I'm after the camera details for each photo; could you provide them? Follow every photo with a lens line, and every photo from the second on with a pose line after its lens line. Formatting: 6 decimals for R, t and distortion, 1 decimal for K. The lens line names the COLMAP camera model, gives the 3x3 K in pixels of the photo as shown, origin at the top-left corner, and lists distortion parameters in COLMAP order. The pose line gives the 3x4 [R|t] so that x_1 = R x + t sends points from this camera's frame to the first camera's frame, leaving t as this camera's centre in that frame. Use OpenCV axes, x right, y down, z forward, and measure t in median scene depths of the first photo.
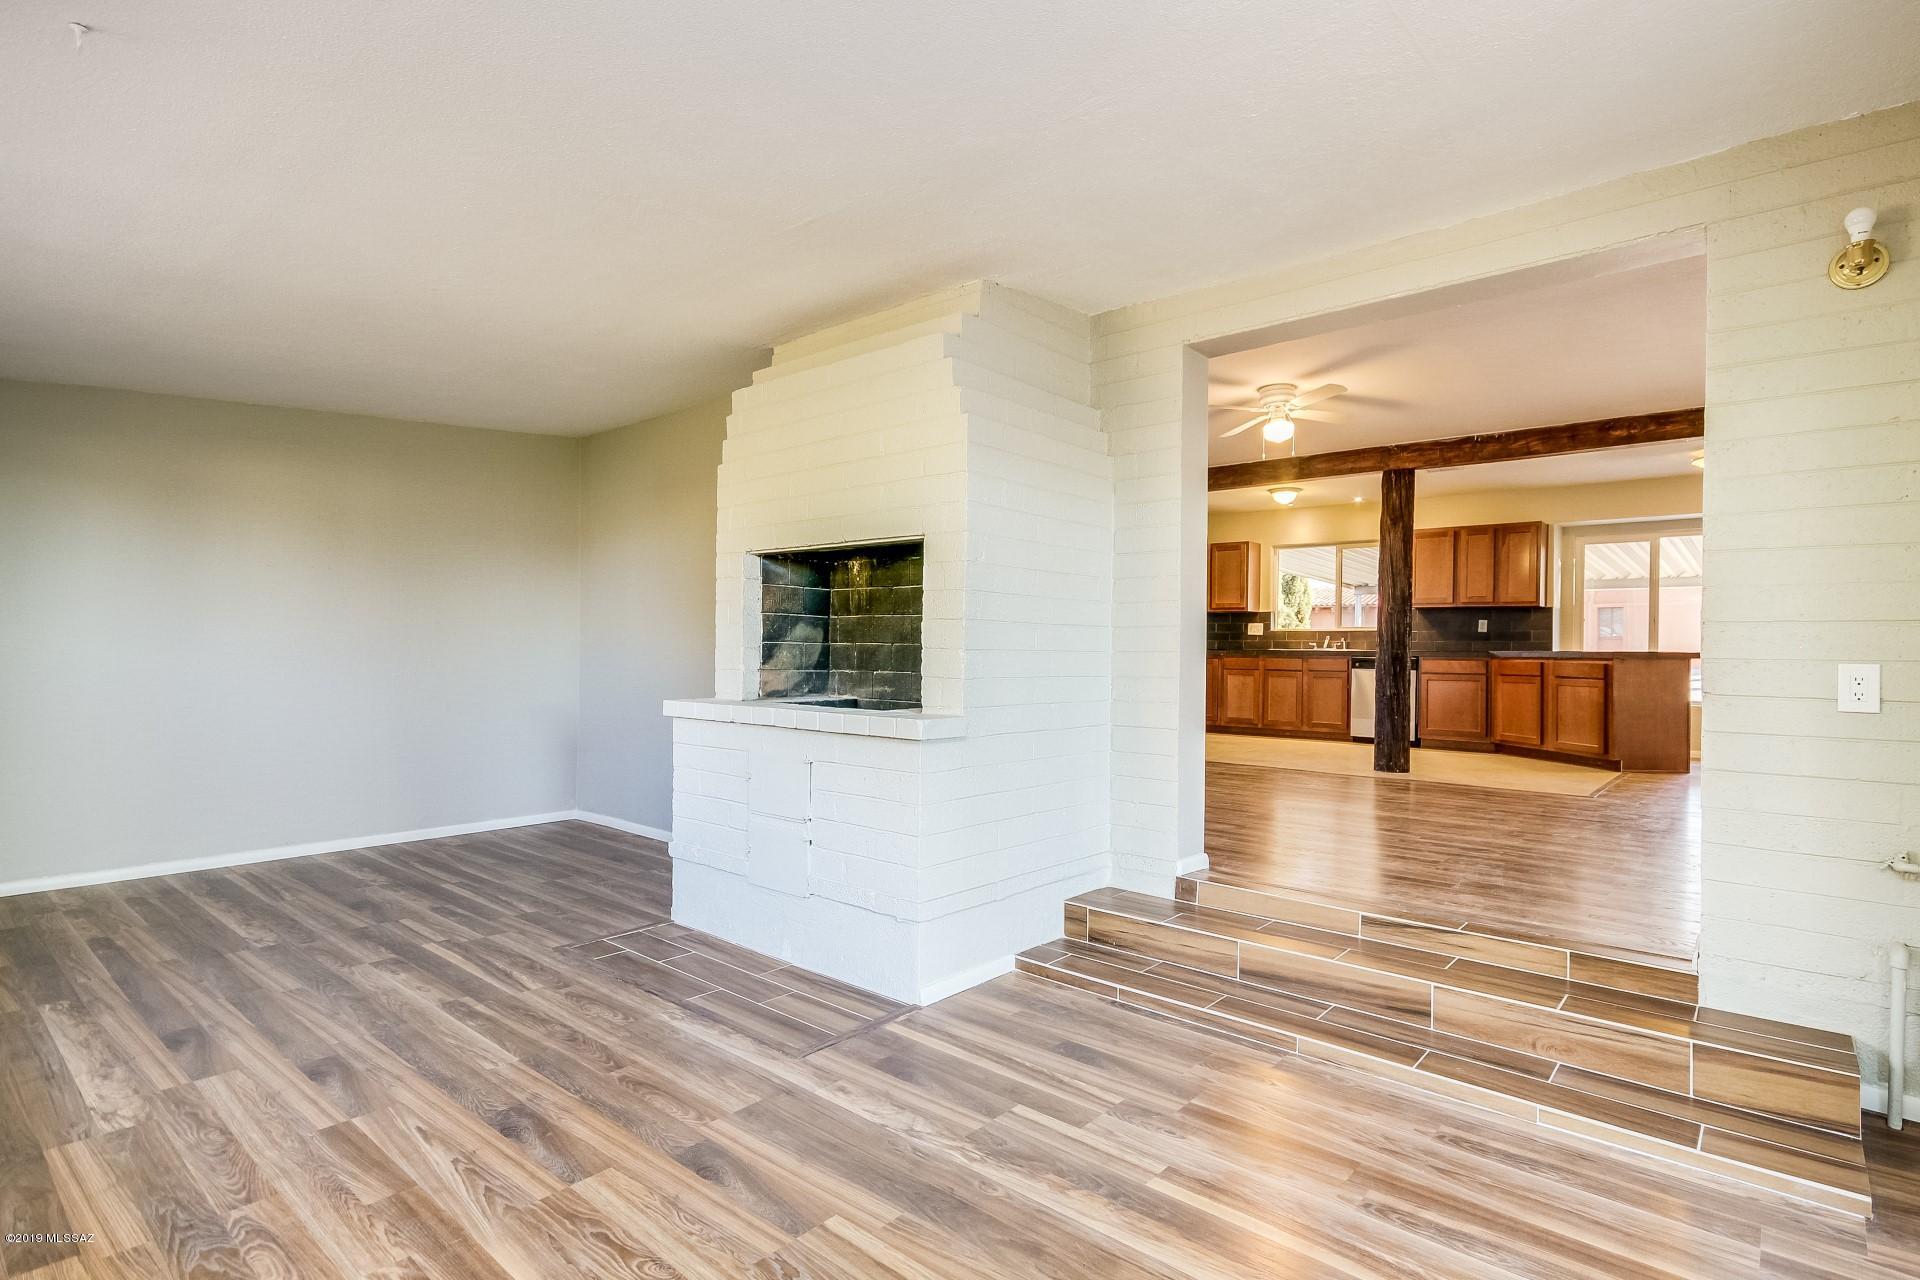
lens RADIAL K [[953.7, 0, 967.6], [0, 953.7, 666.6], [0, 0, 1]] dist [0.016191, -0.013826]
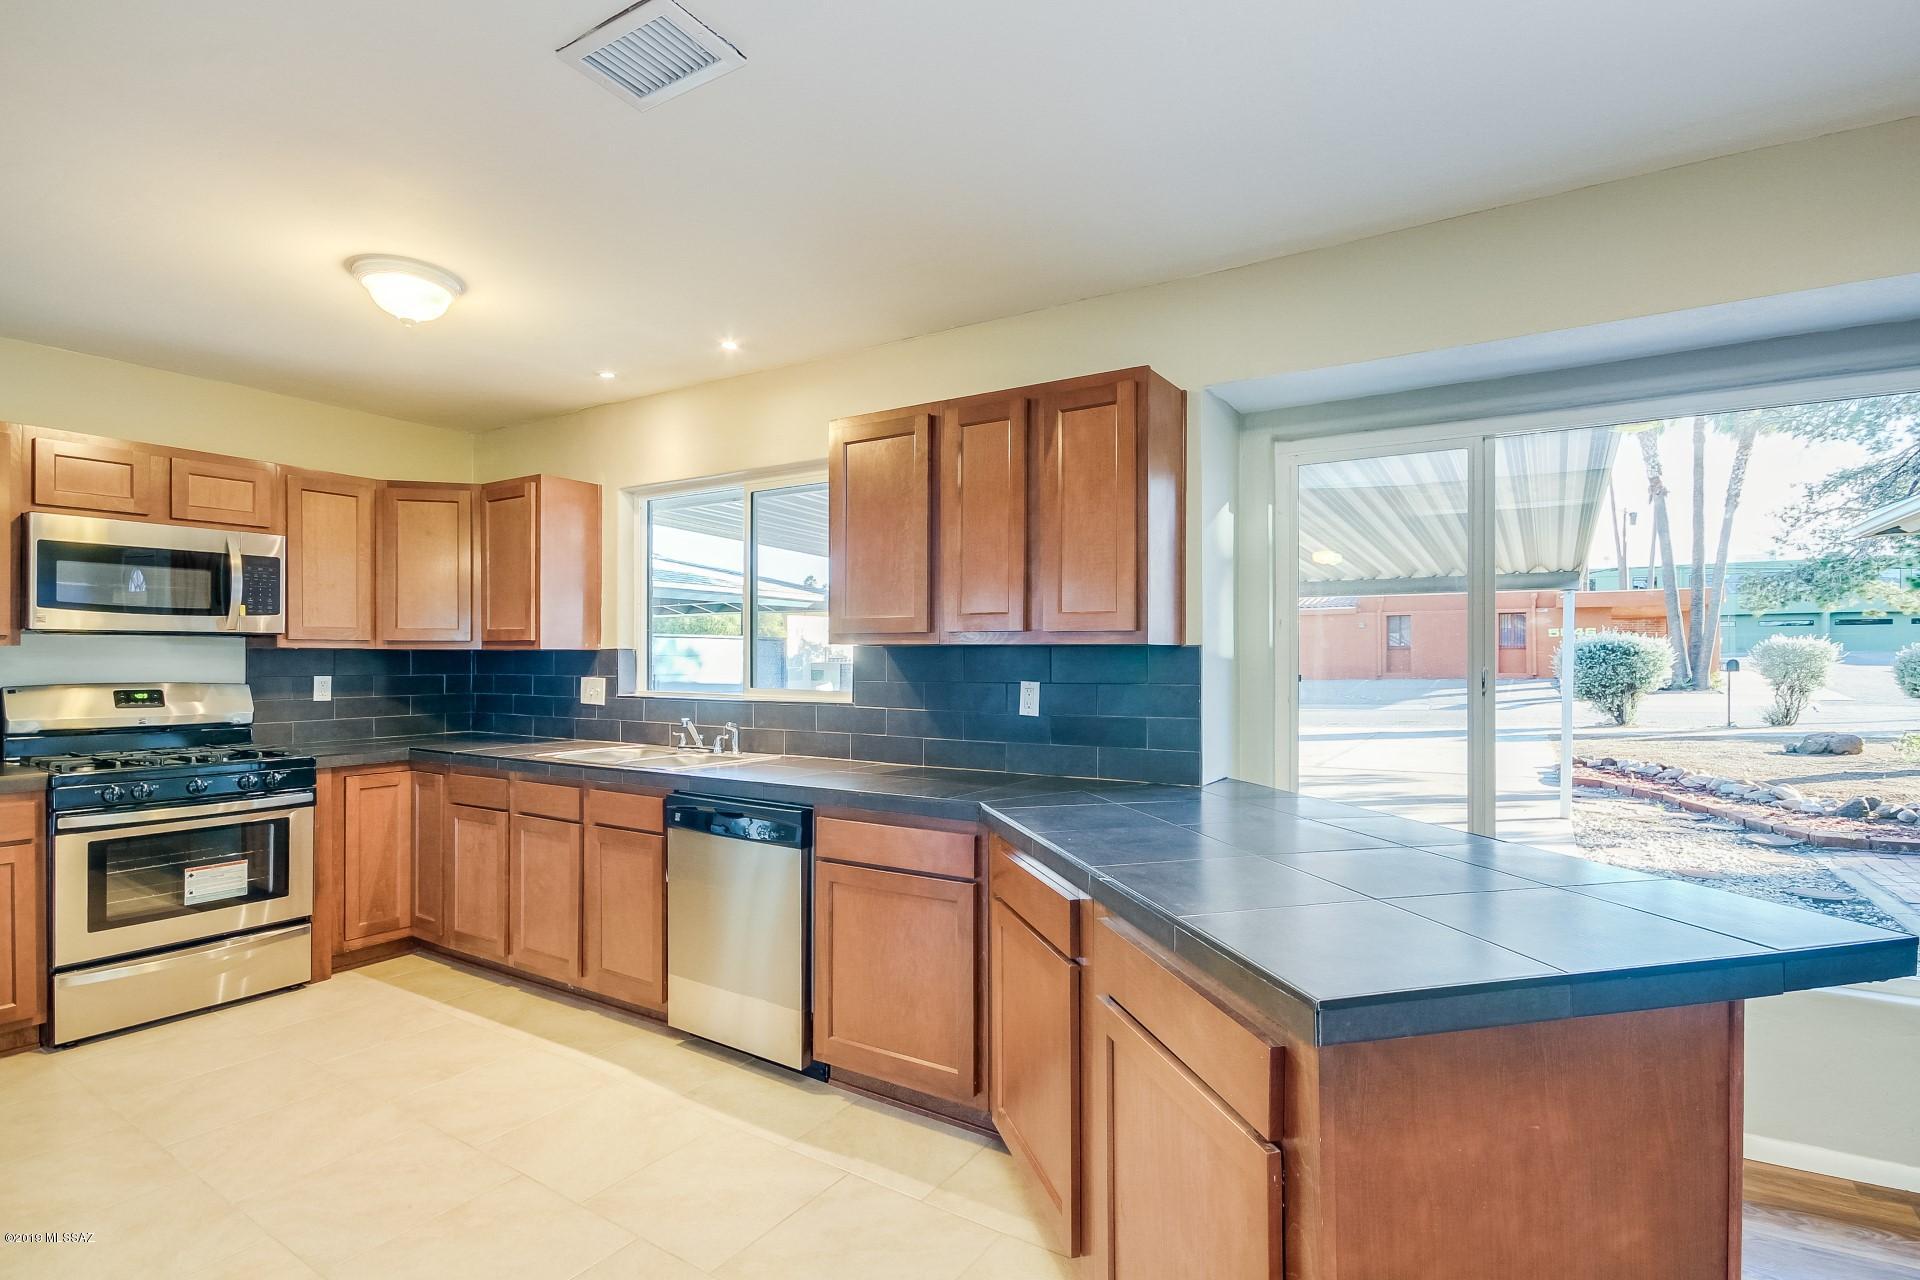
lens RADIAL K [[904.7, 0, 969.7], [0, 904.7, 655.6], [0, 0, 1]] dist [0.001601, 0.000164]
pose [[0.987052, -0.009946, 0.160093, 0.465488], [0.013093, 0.999741, -0.018615, -0.052516], [-0.159867, 0.020470, 0.986926, 0.682541]]
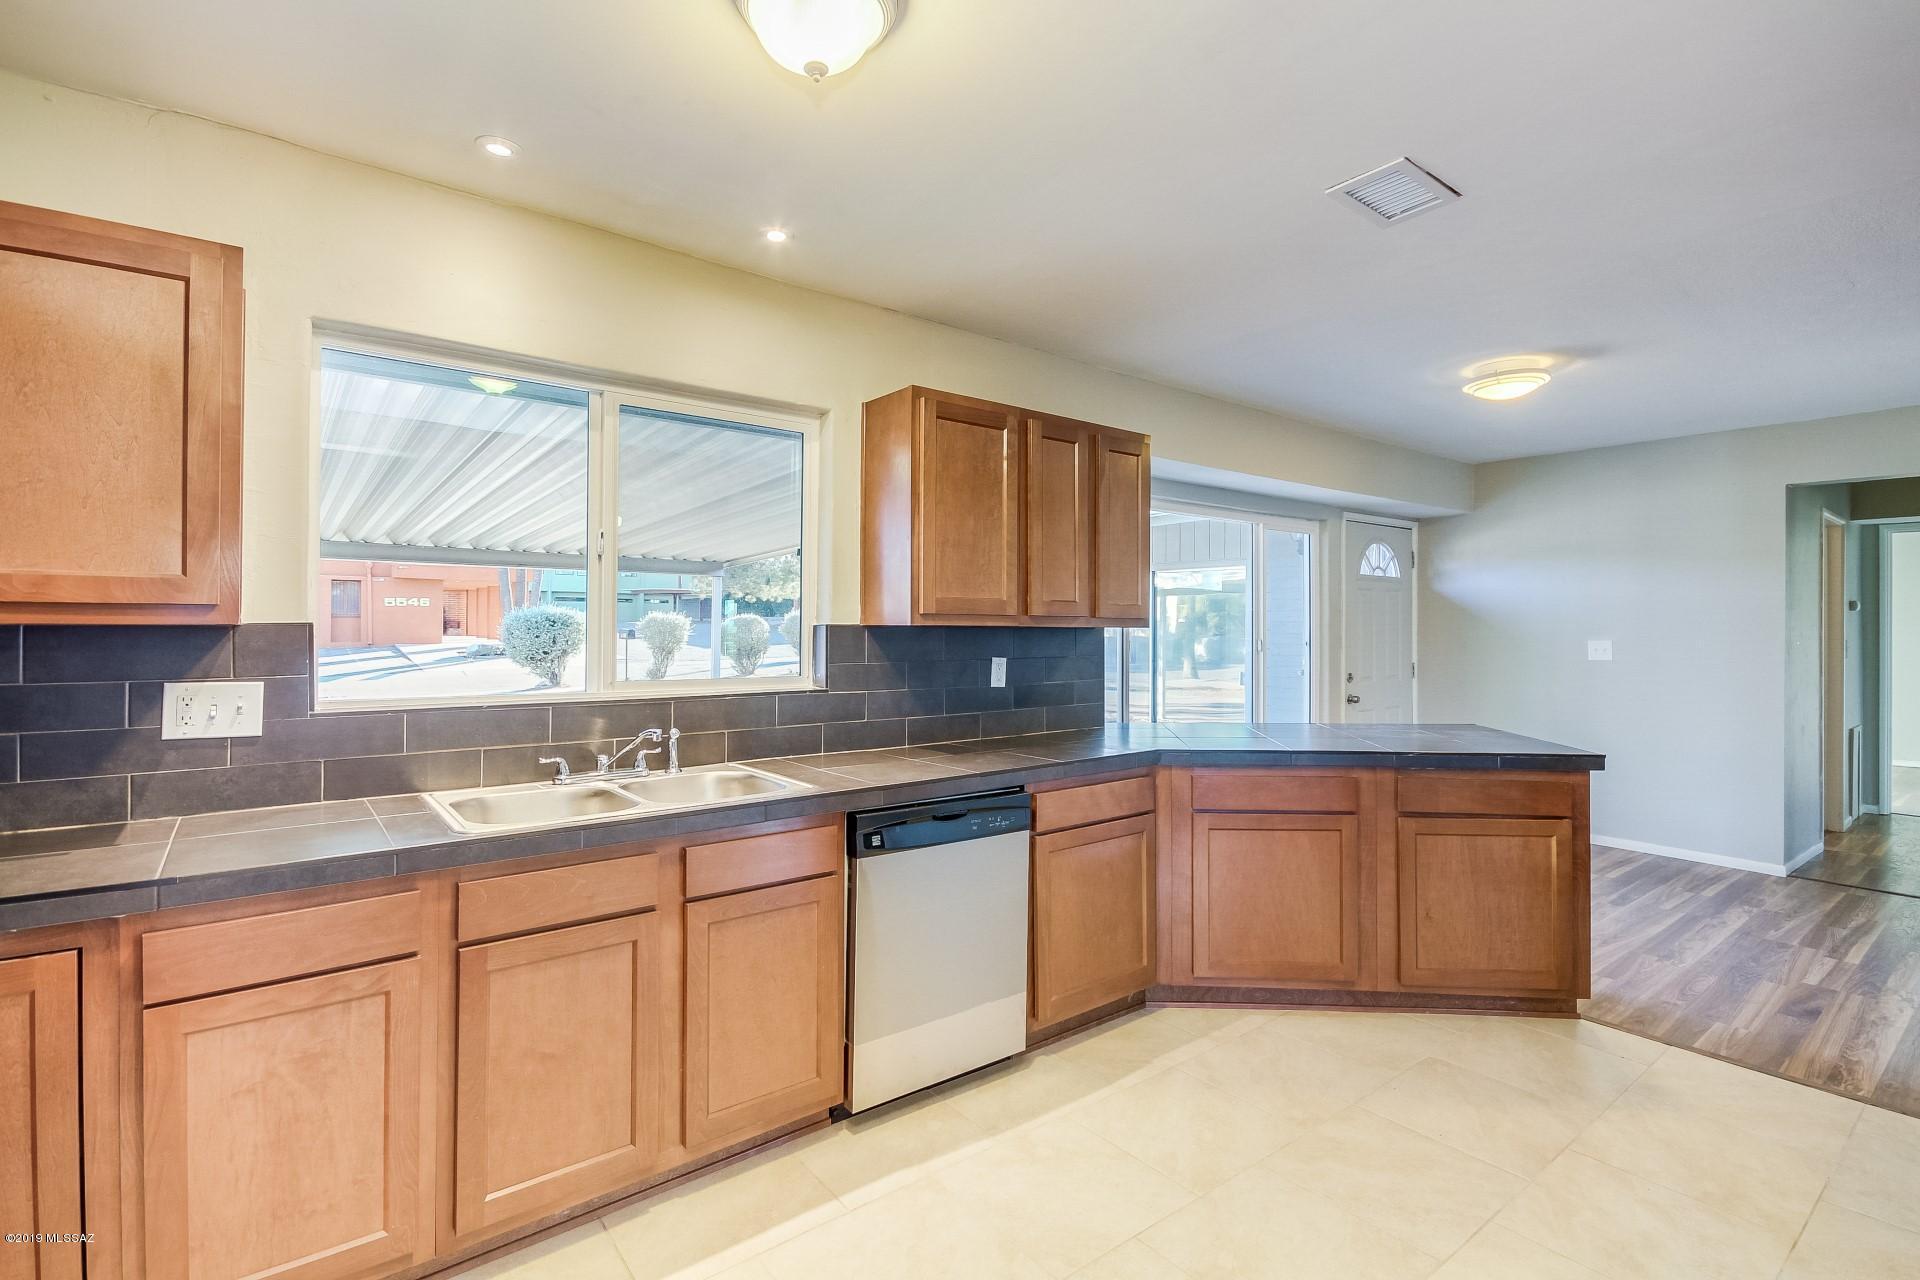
lens RADIAL K [[890.5, 0, 974.1], [0, 890.5, 625.8], [0, 0, 1]] dist [0.002733, 0.000942]
pose [[0.184094, -0.008284, 0.982874, 0.171718], [0.017302, 0.999837, 0.005186, -0.064296], [-0.982756, 0.016051, 0.184207, 0.942151]]
